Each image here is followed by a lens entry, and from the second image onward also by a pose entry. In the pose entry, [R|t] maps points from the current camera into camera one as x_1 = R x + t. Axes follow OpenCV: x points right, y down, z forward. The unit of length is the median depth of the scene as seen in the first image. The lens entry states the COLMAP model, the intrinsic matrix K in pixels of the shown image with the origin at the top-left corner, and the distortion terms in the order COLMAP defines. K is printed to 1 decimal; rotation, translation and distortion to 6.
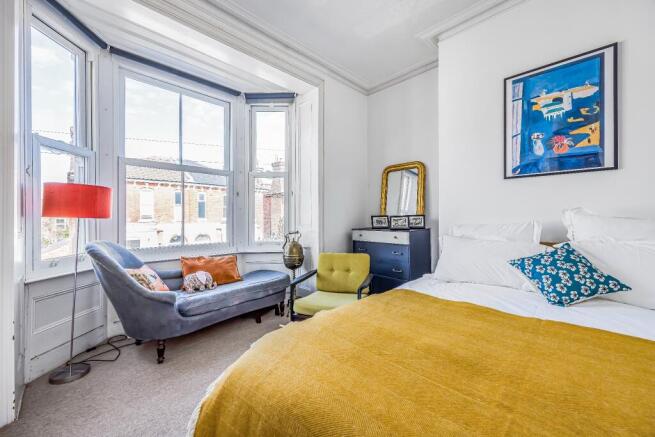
lens RADIAL K [[257.2, 0, 330.1], [0, 257.2, 219.2], [0, 0, 1]] dist [0.002018, 0.000207]
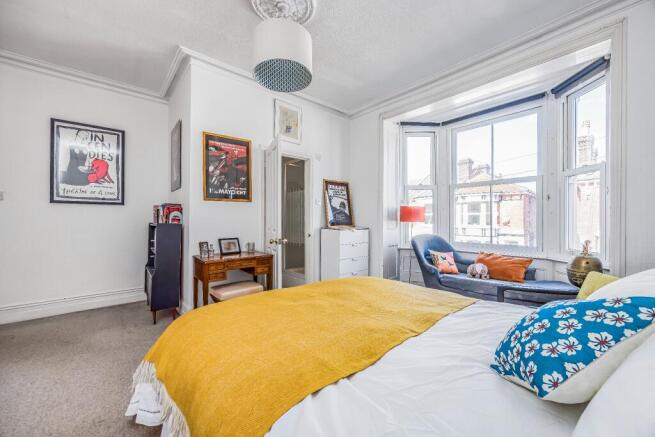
lens RADIAL K [[257.2, 0, 330.1], [0, 257.2, 219.2], [0, 0, 1]] dist [0.002018, 0.000207]
pose [[-0.045867, 0.000484, -0.998947, 0.669297], [0.004180, 0.999991, 0.000292, -0.021306], [0.998939, -0.004162, -0.045868, 0.241768]]
